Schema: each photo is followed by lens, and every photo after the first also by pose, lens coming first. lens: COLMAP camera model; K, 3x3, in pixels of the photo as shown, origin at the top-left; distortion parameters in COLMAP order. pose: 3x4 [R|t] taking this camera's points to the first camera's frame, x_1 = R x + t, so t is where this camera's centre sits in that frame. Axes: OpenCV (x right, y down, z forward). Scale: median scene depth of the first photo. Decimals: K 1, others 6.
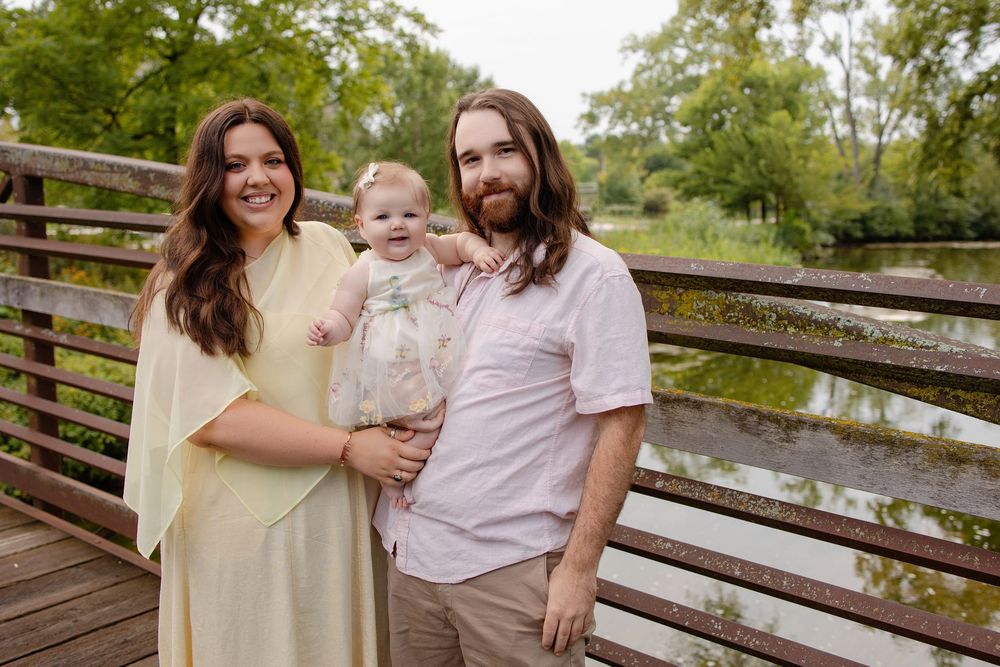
lens RADIAL K [[1064.7, 0, 495.0], [0, 1064.7, 380.4], [0, 0, 1]] dist [0.007513, -0.062641]
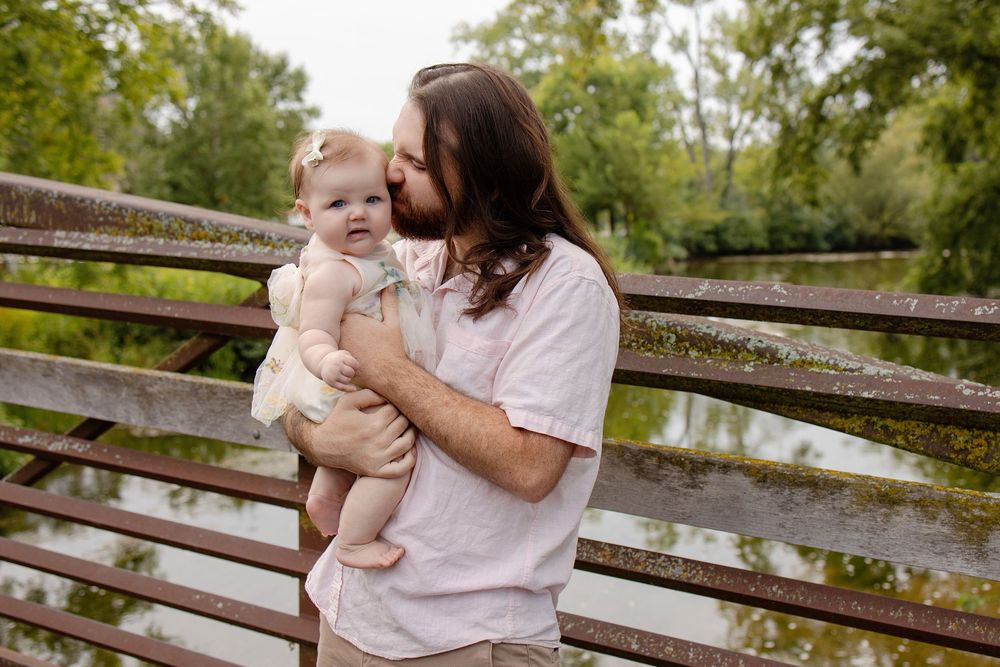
lens RADIAL K [[1064.7, 0, 495.0], [0, 1064.7, 380.4], [0, 0, 1]] dist [0.007513, -0.062641]
pose [[0.981441, -0.029322, 0.189509, -0.021927], [0.033910, 0.999204, -0.021014, -0.009303], [-0.188742, 0.027050, 0.981654, 0.139256]]
